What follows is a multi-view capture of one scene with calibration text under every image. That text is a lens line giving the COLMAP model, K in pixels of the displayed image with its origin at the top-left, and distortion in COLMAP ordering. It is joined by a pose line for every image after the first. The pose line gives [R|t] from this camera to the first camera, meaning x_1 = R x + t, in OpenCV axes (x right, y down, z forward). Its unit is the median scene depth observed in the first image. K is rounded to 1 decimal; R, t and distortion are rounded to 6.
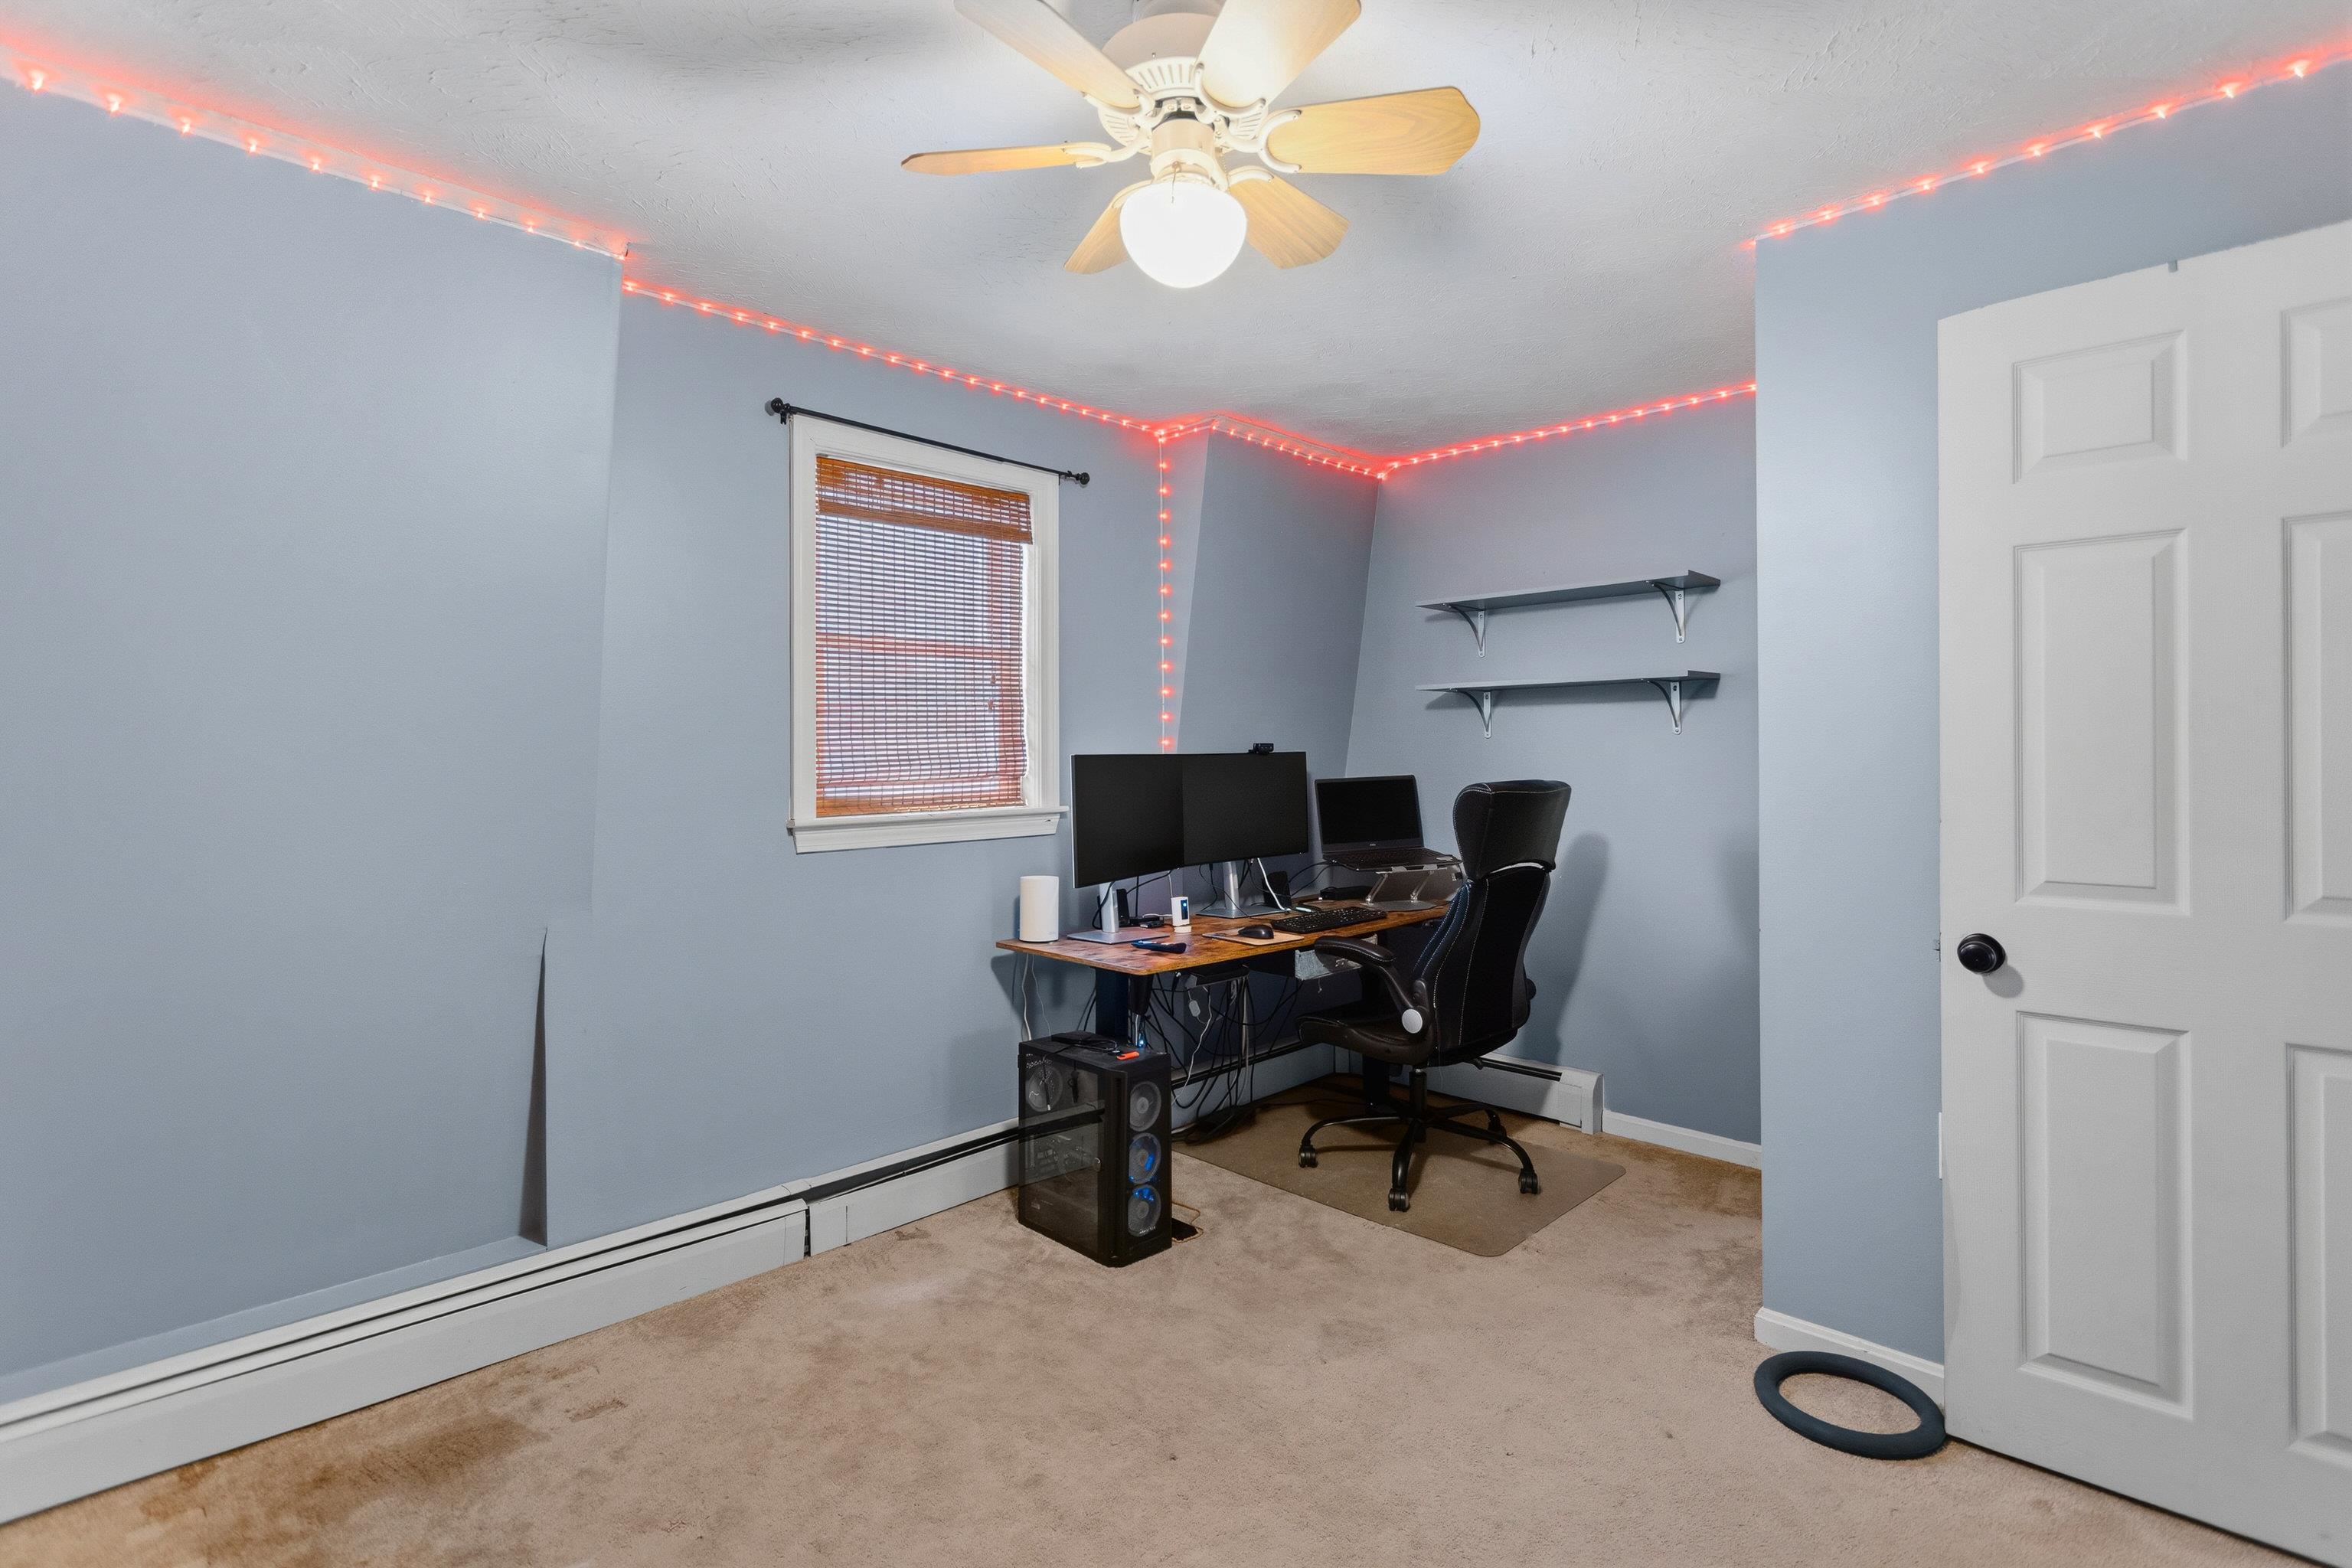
lens RADIAL K [[1108.8, 0, 1192.7], [0, 1108.8, 762.2], [0, 0, 1]] dist [0.001269, 0.000776]
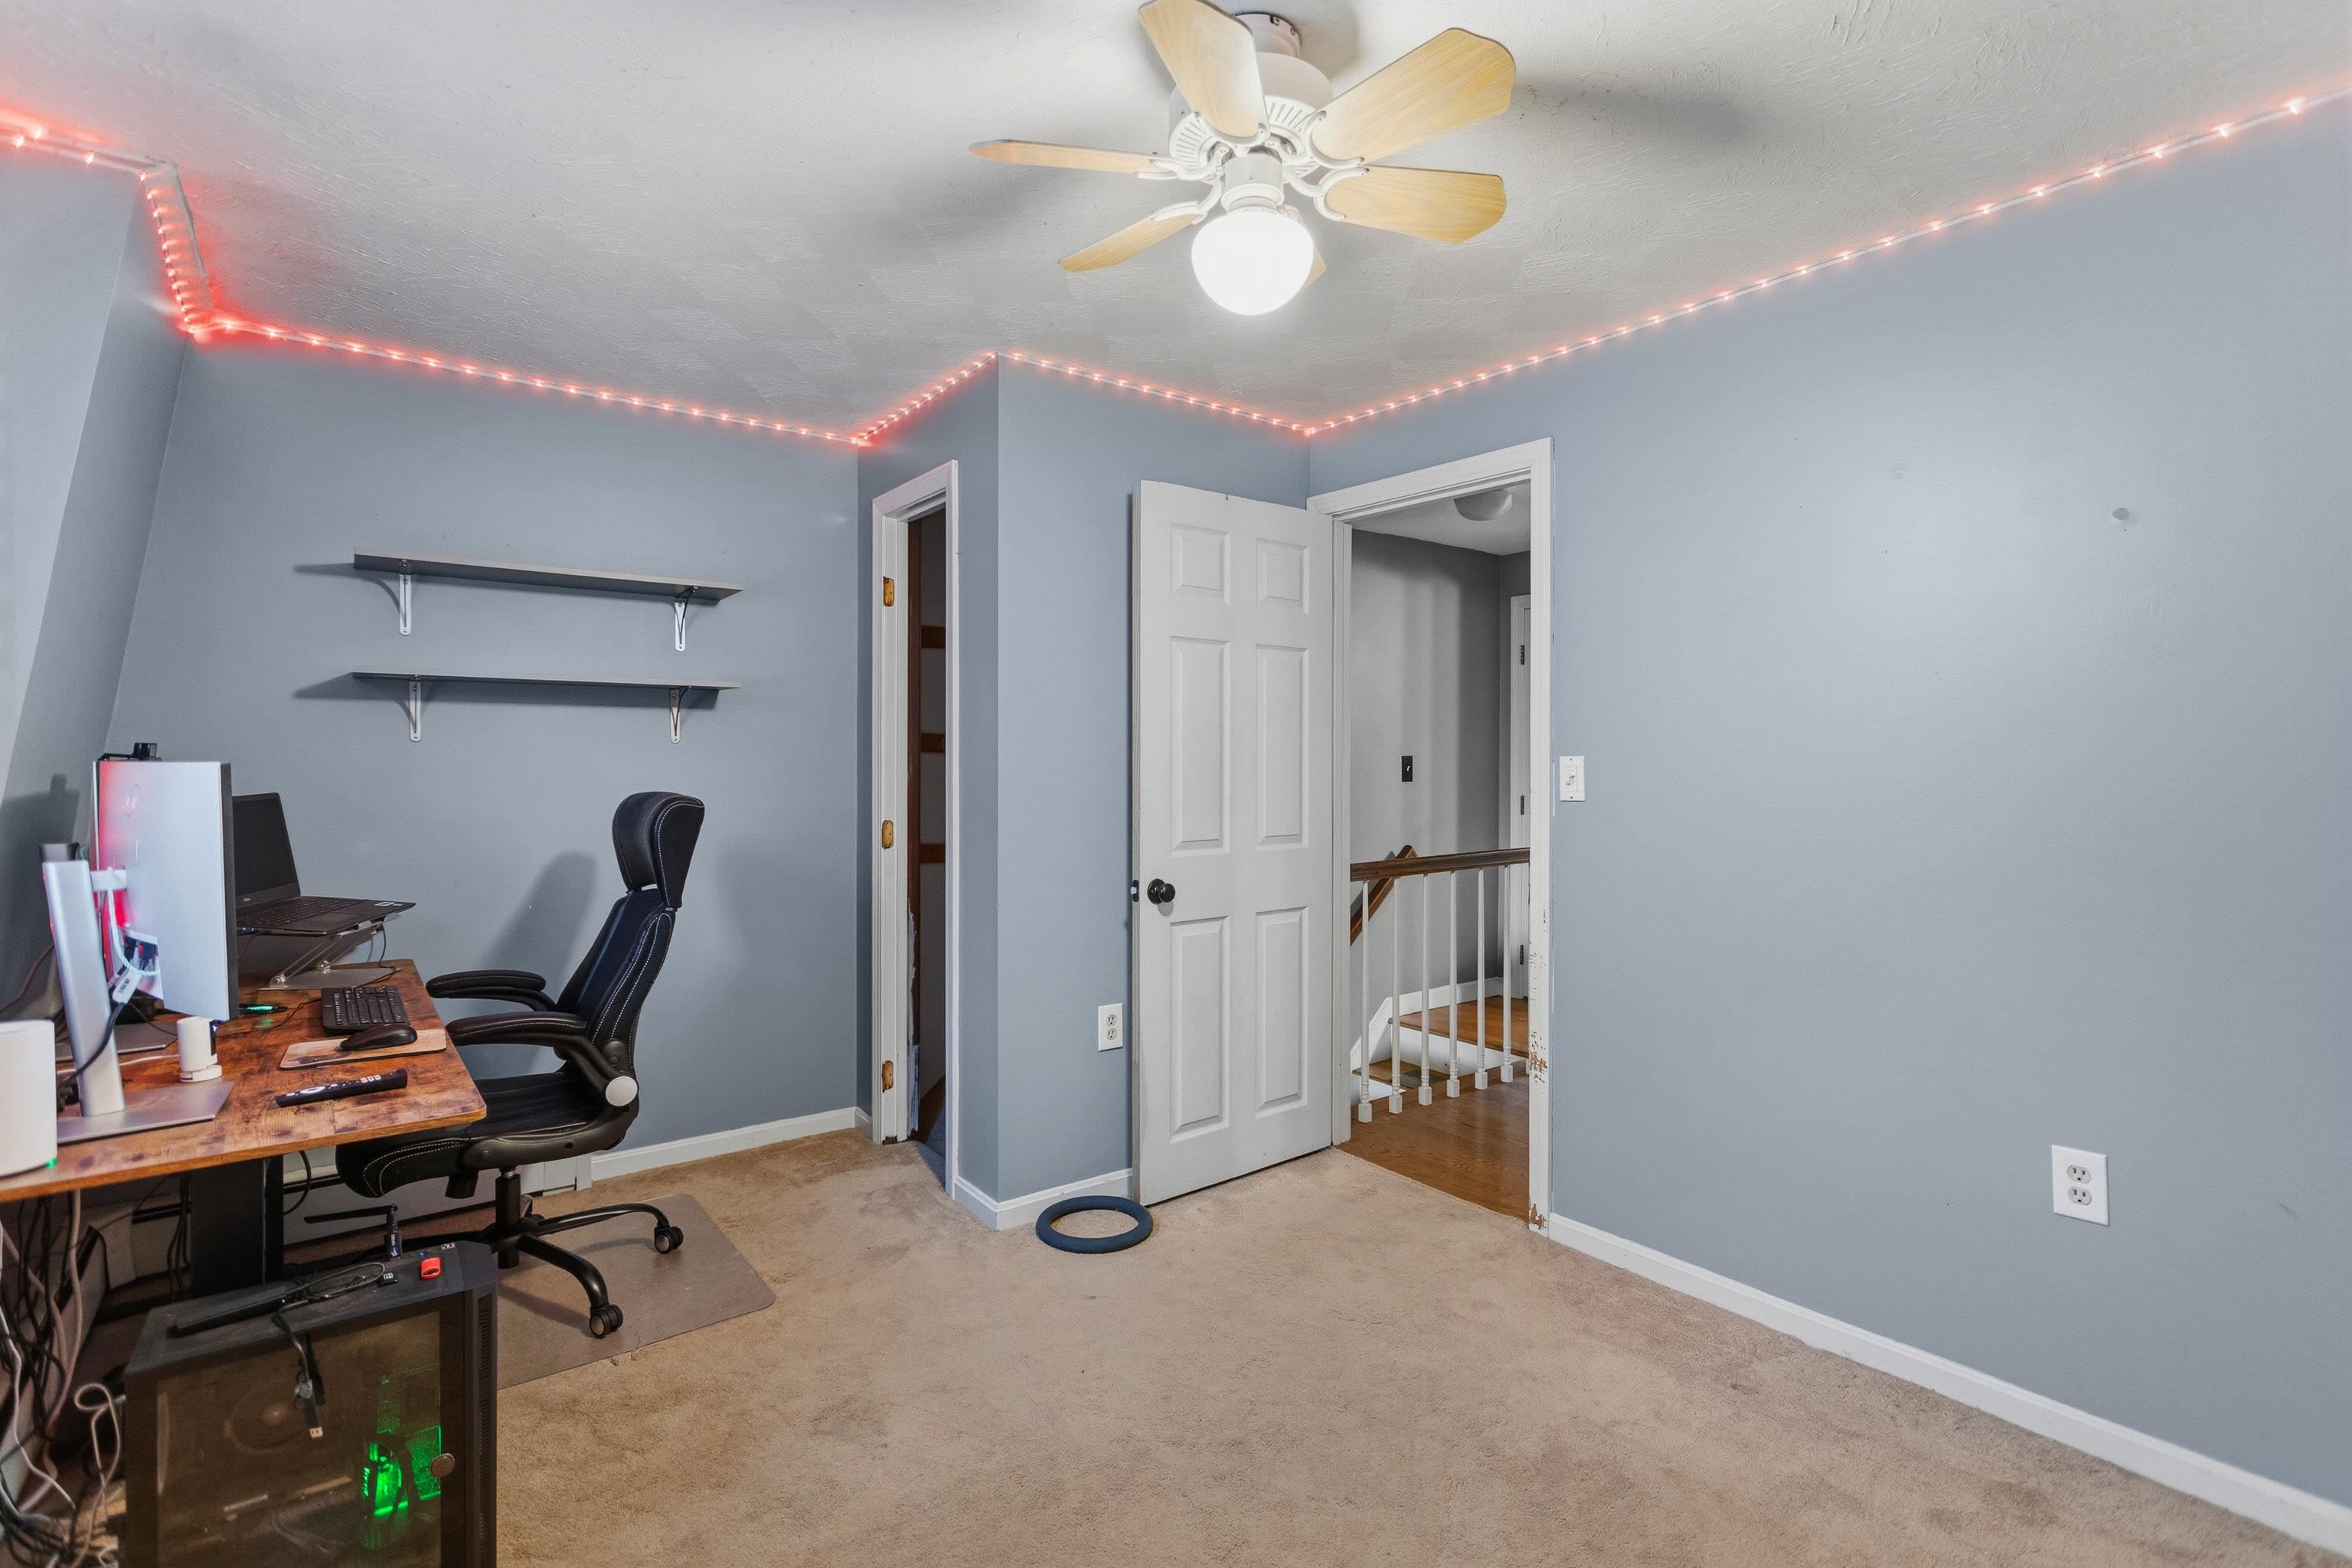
lens RADIAL K [[1108.8, 0, 1175.3], [0, 1108.8, 774.1], [0, 0, 1]] dist [0.001269, 0.000776]
pose [[0.149911, -0.009227, 0.988656, -0.683903], [0.004359, 0.999953, 0.008672, -0.006147], [-0.988690, 0.003010, 0.149944, 0.598433]]
